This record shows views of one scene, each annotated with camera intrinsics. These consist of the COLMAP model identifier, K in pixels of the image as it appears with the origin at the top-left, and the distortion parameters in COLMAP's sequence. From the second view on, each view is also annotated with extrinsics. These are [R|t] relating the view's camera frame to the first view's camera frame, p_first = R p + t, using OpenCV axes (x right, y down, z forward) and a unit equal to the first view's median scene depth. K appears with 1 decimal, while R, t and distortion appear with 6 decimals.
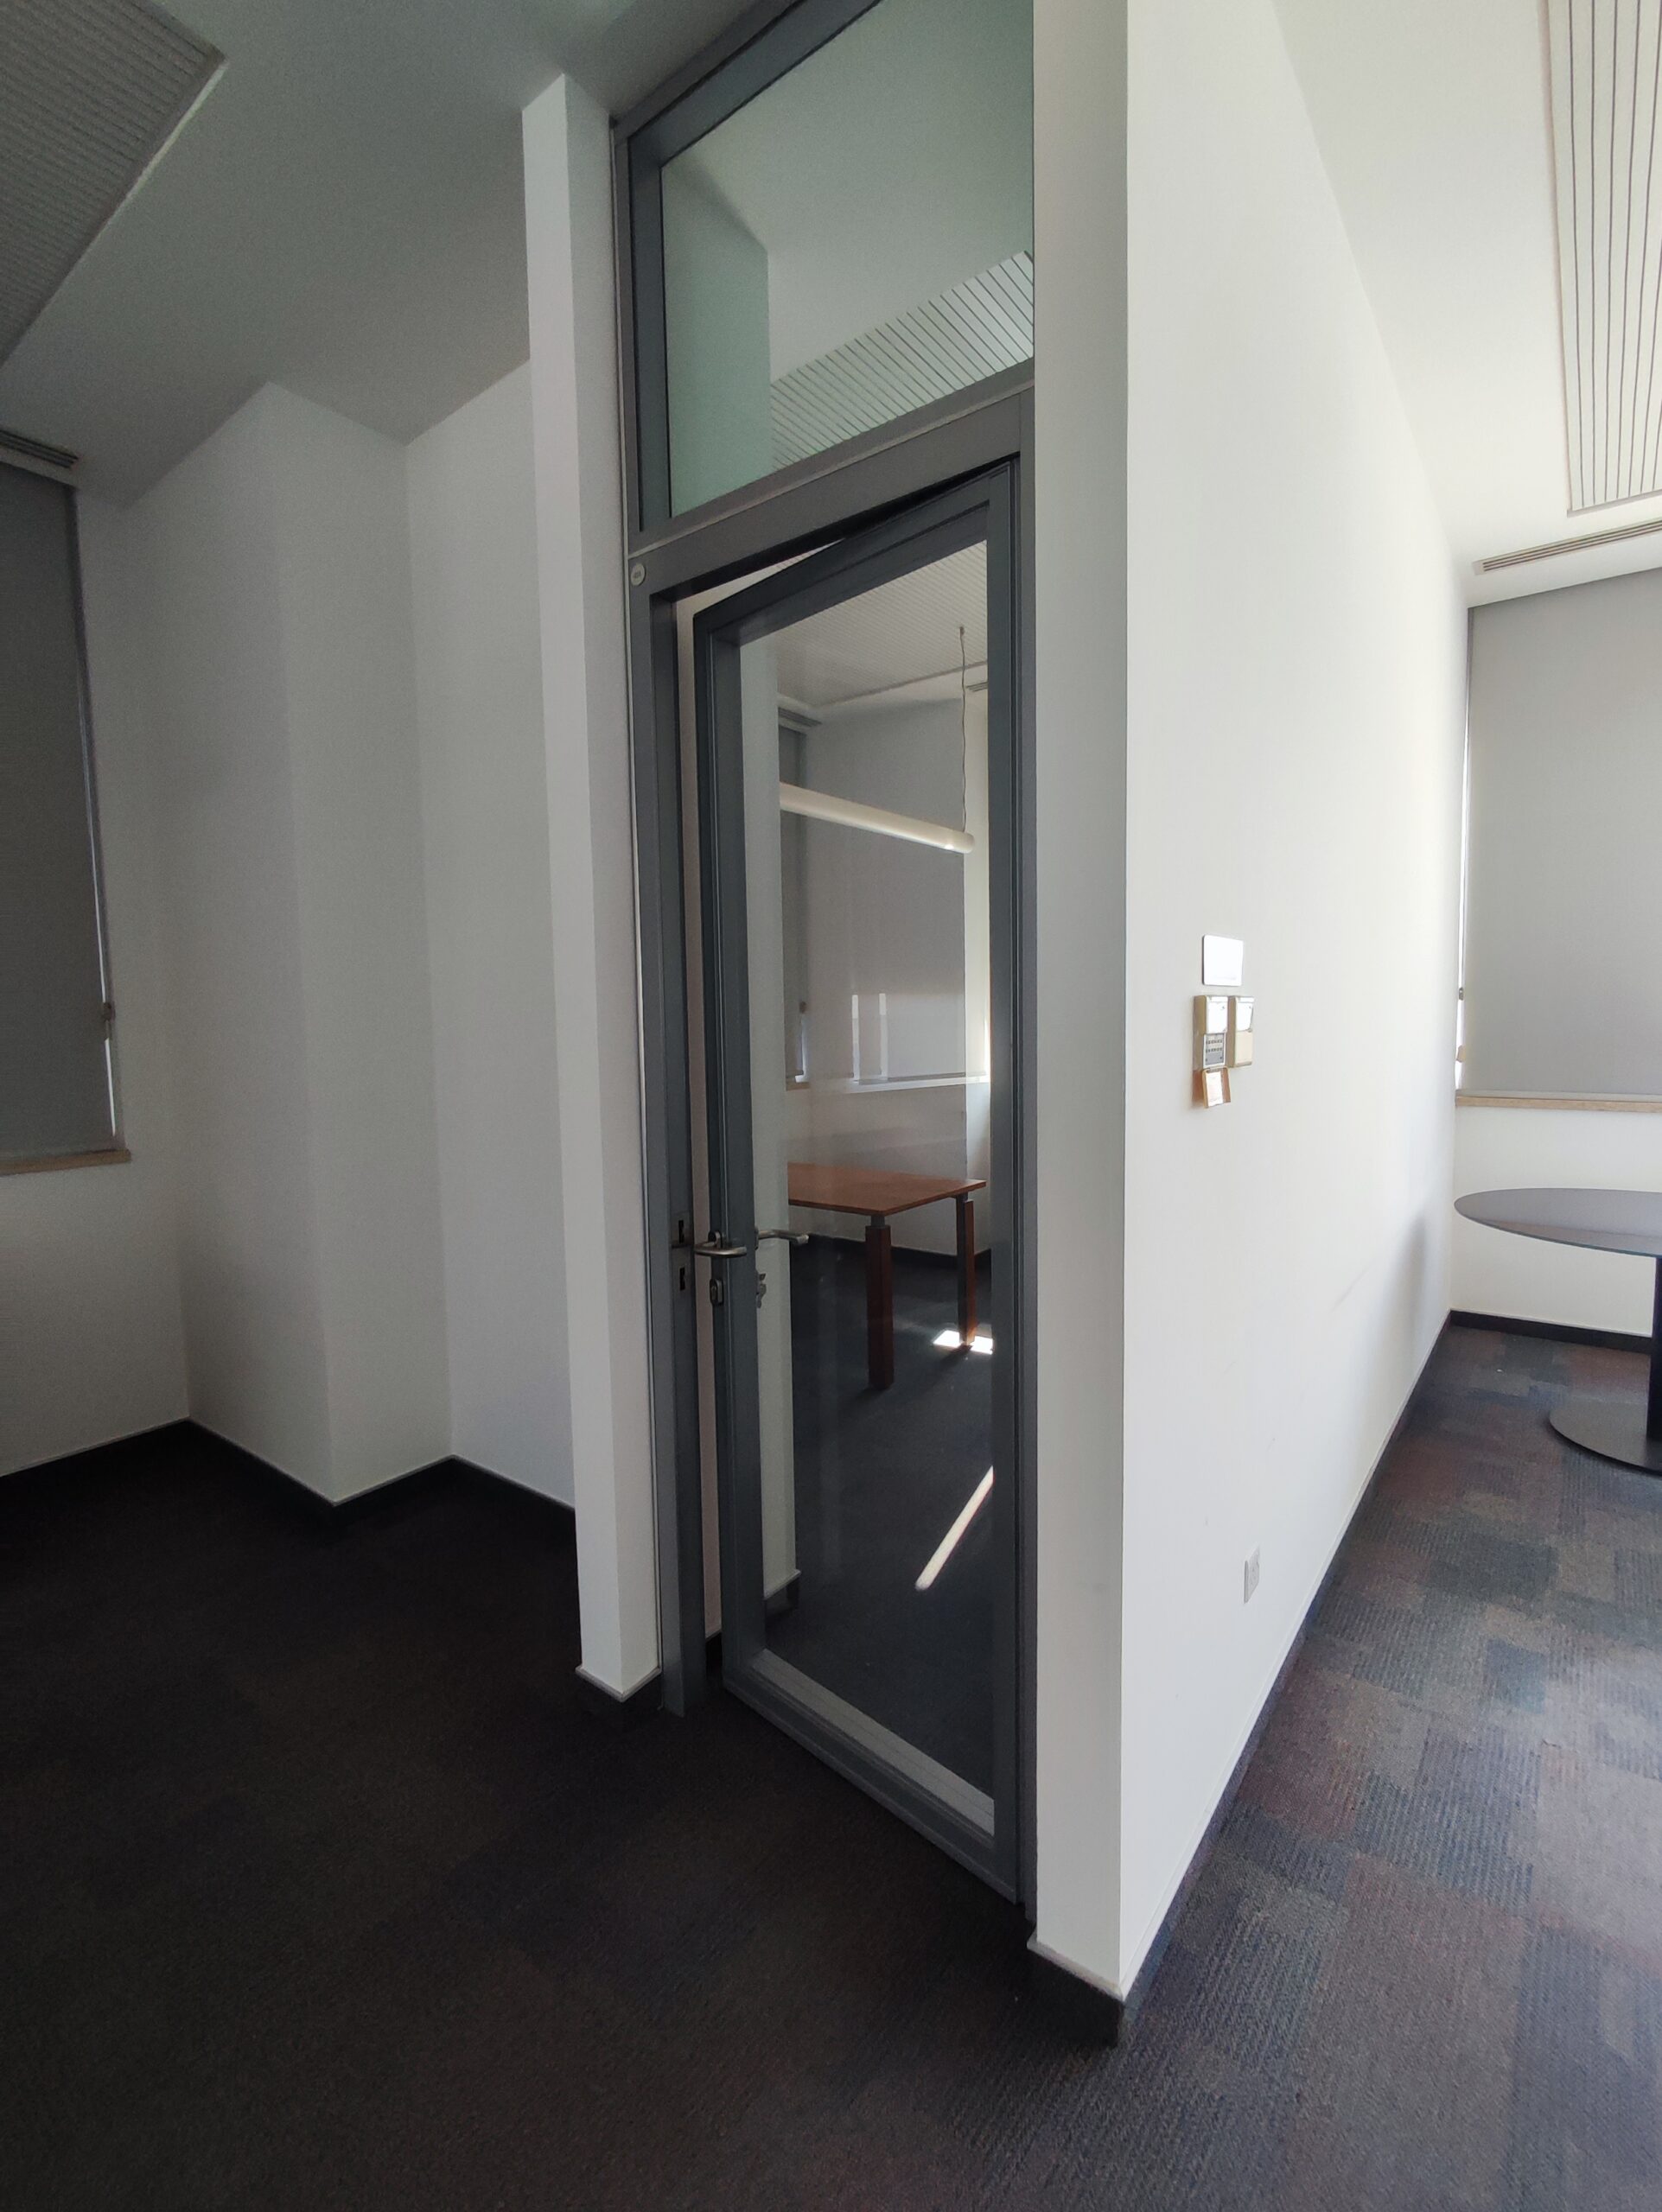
lens RADIAL K [[1010.2, 0, 817.4], [0, 1010.2, 1101.0], [0, 0, 1]] dist [-0.002004, -0.002227]
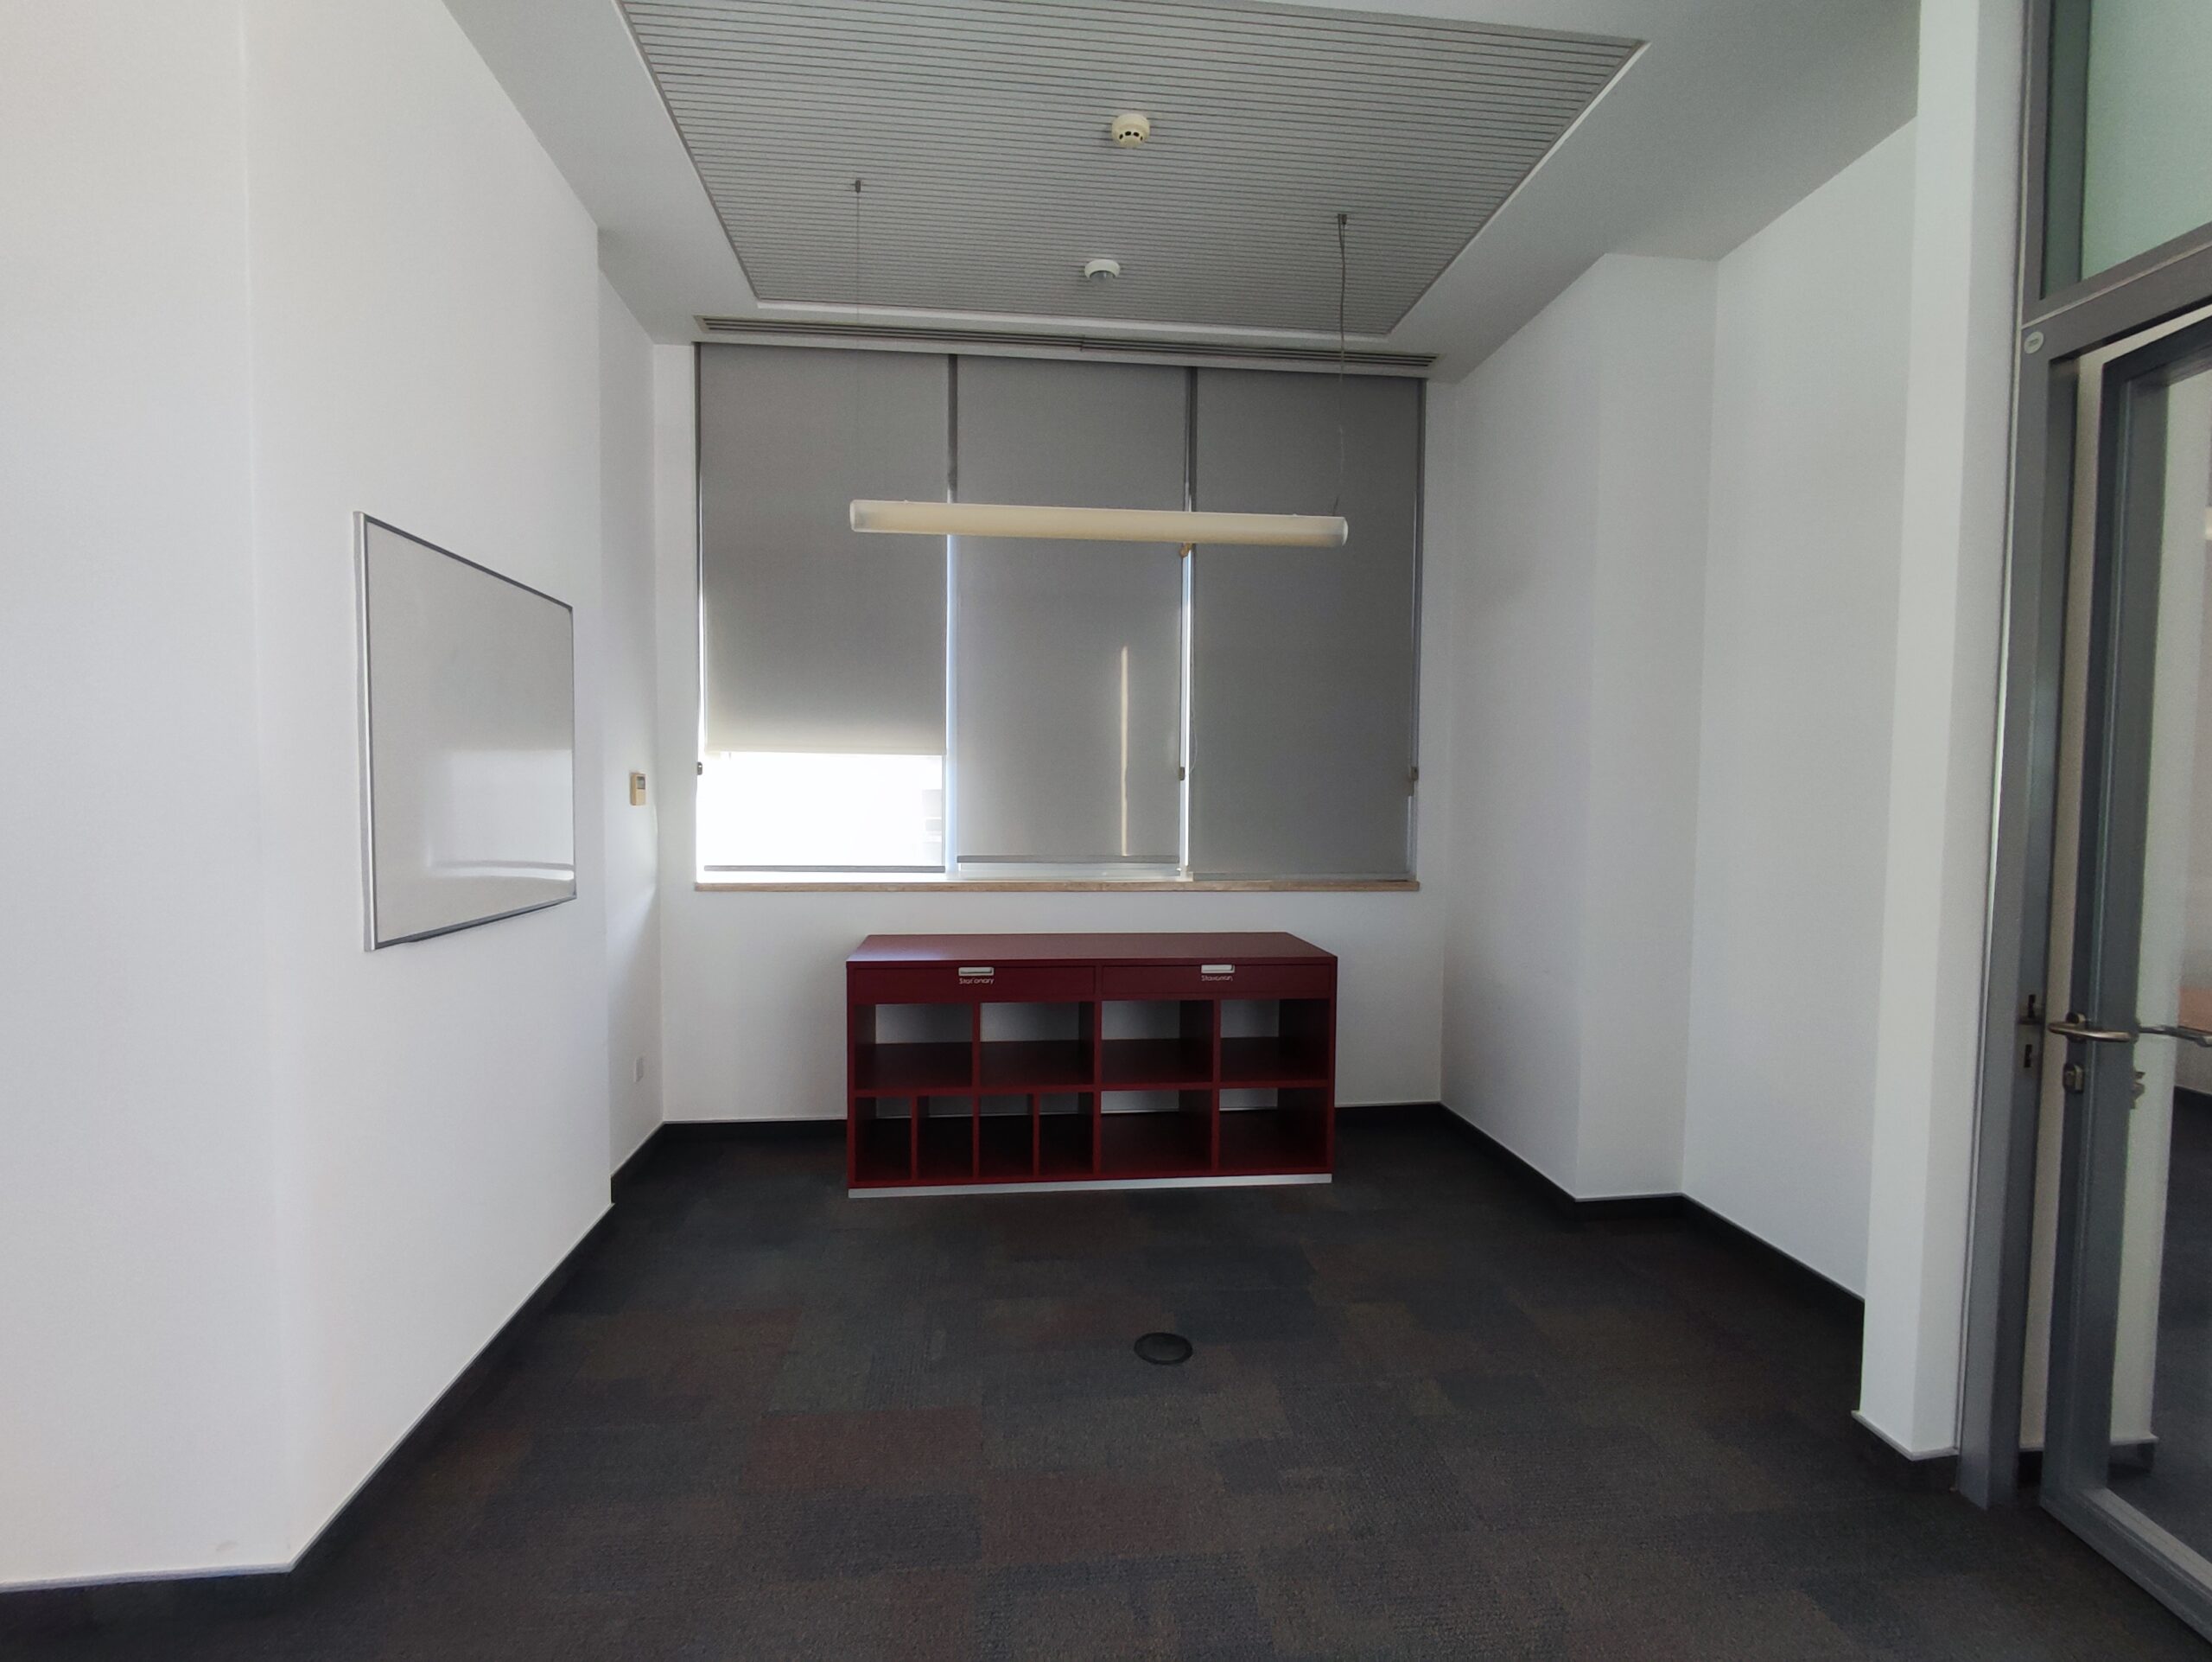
lens RADIAL K [[1010.2, 0, 1108.9], [0, 1010.2, 840.4], [0, 0, 1]] dist [-0.002004, -0.002227]
pose [[0.695321, 0.059883, -0.716200, -0.053505], [-0.082123, 0.996616, 0.003600, 0.031716], [0.713992, 0.056314, 0.697885, -0.240721]]
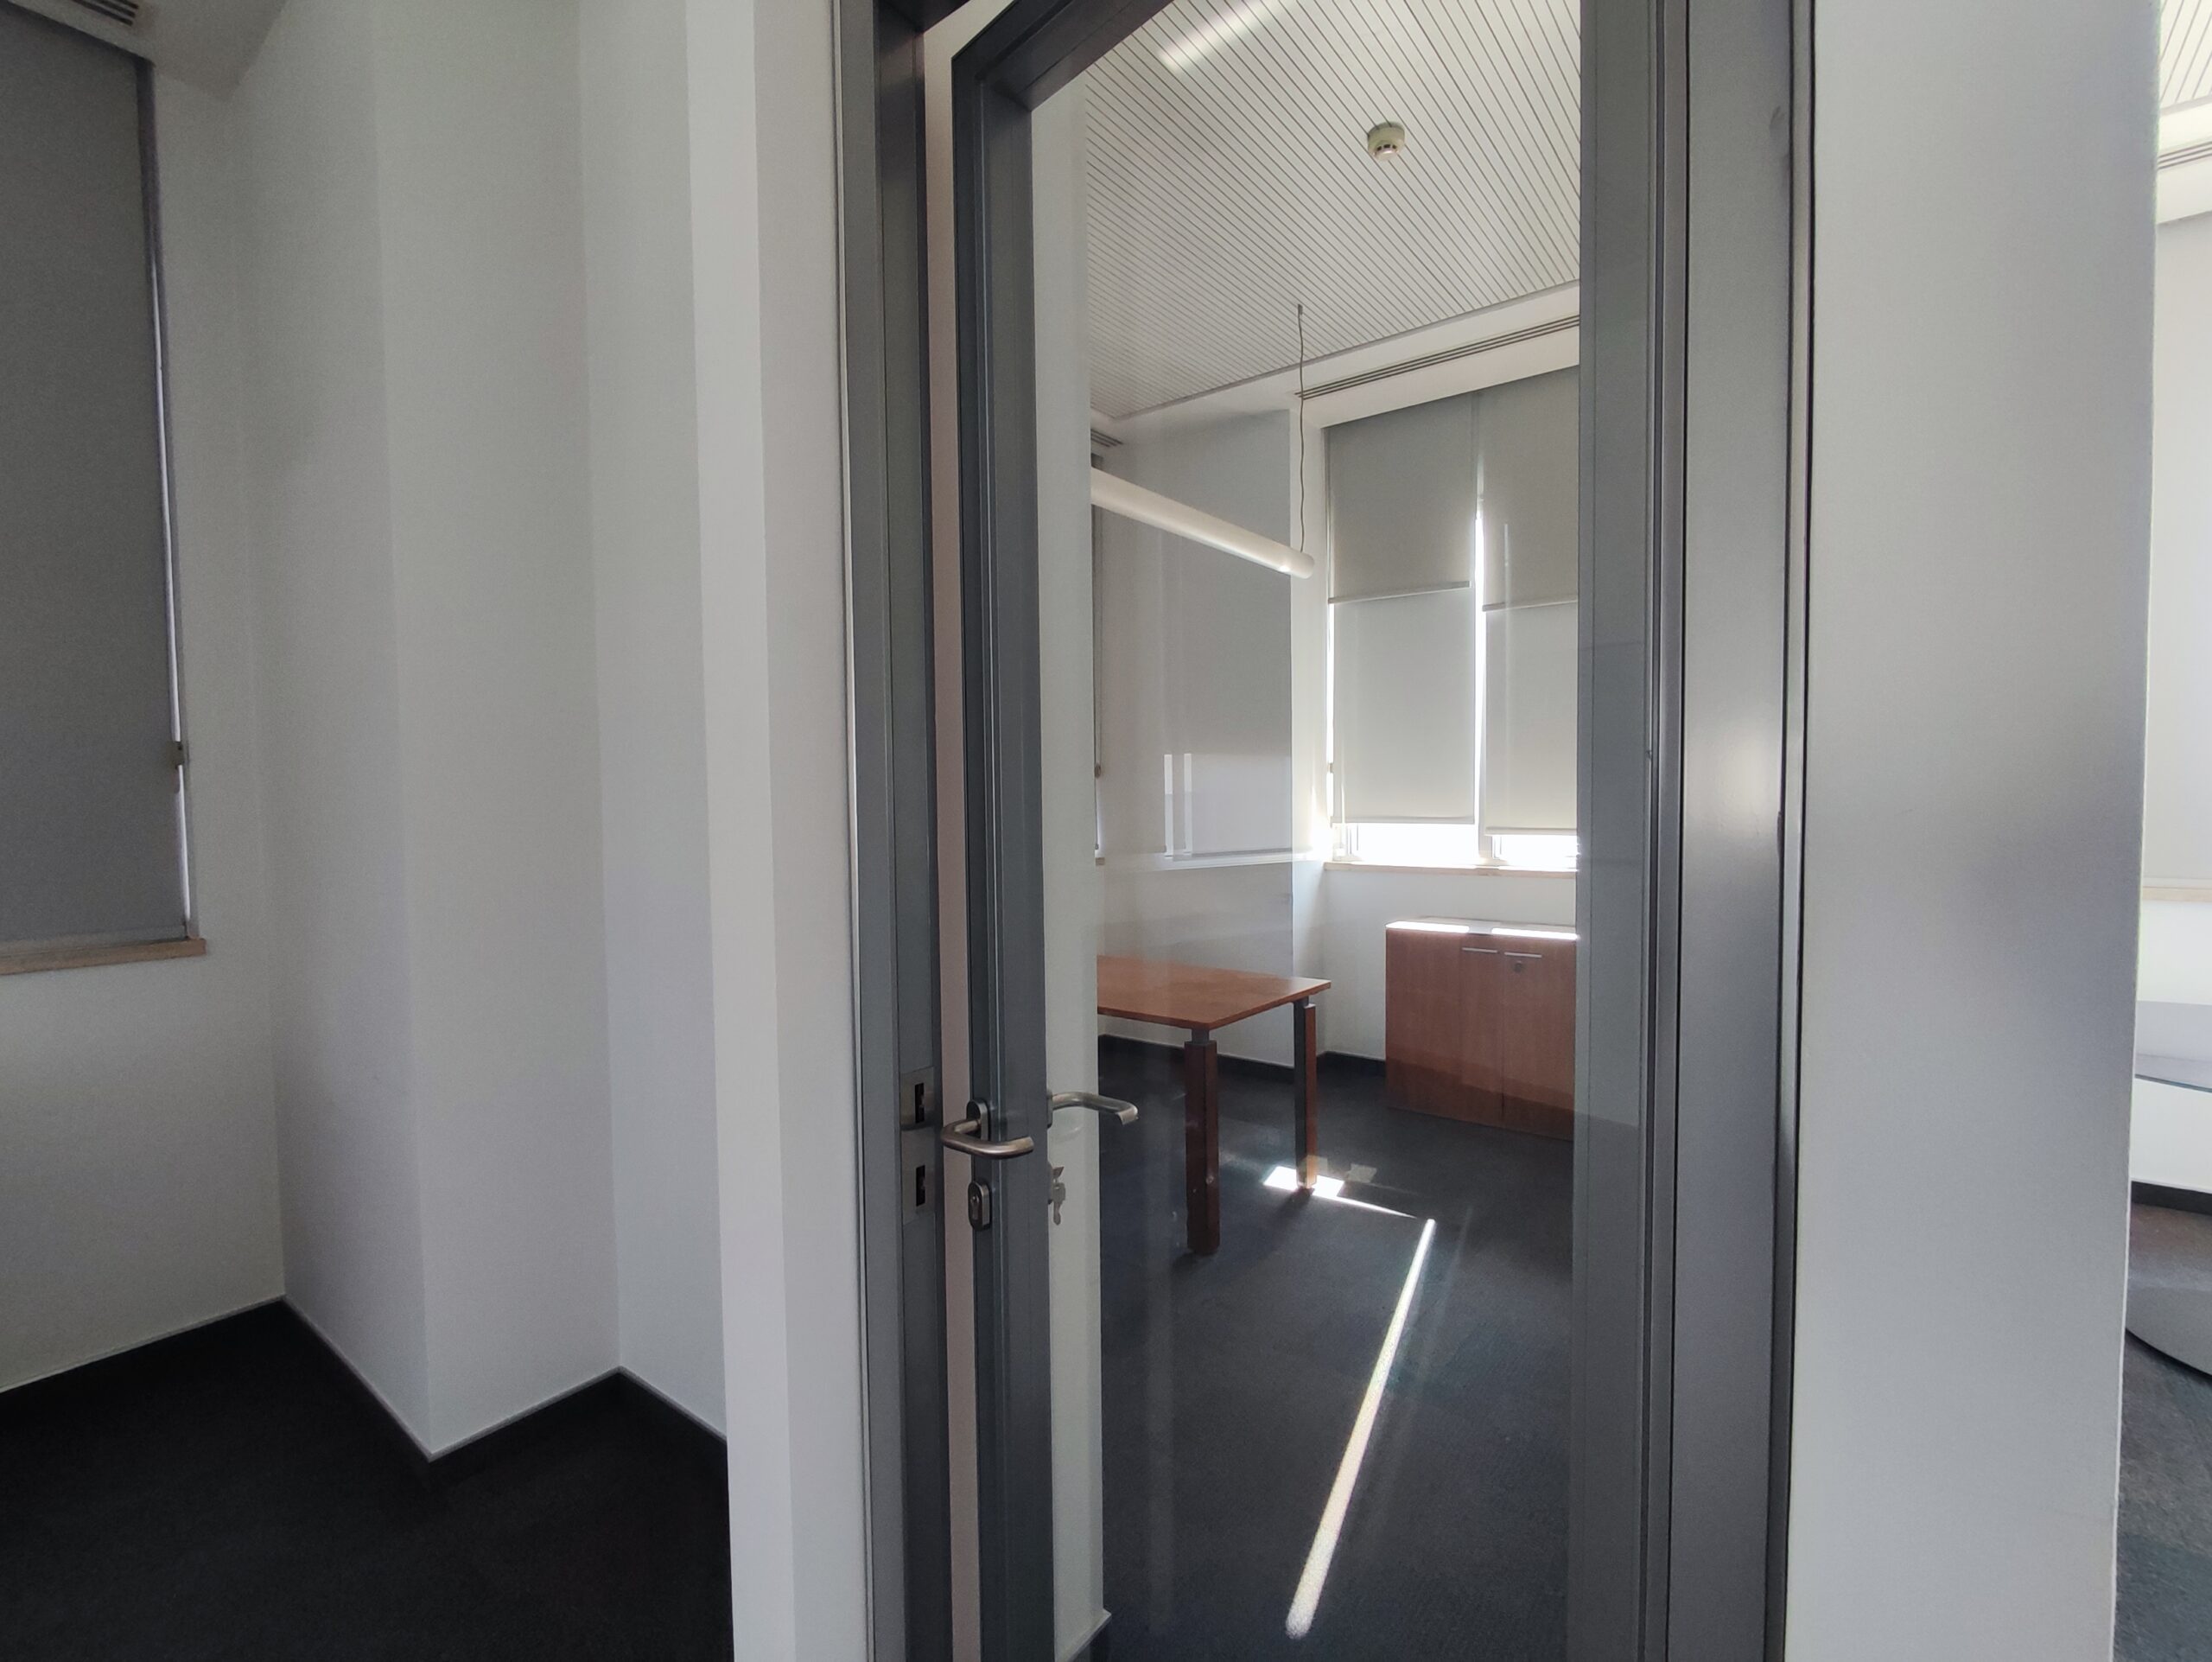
lens RADIAL K [[1010.2, 0, 1115.7], [0, 1010.2, 844.7], [0, 0, 1]] dist [-0.002004, -0.002227]
pose [[0.999899, 0.007268, 0.012225, -0.024190], [-0.006824, 0.999331, -0.035917, 0.001372], [-0.012478, 0.035830, 0.999280, 0.328404]]
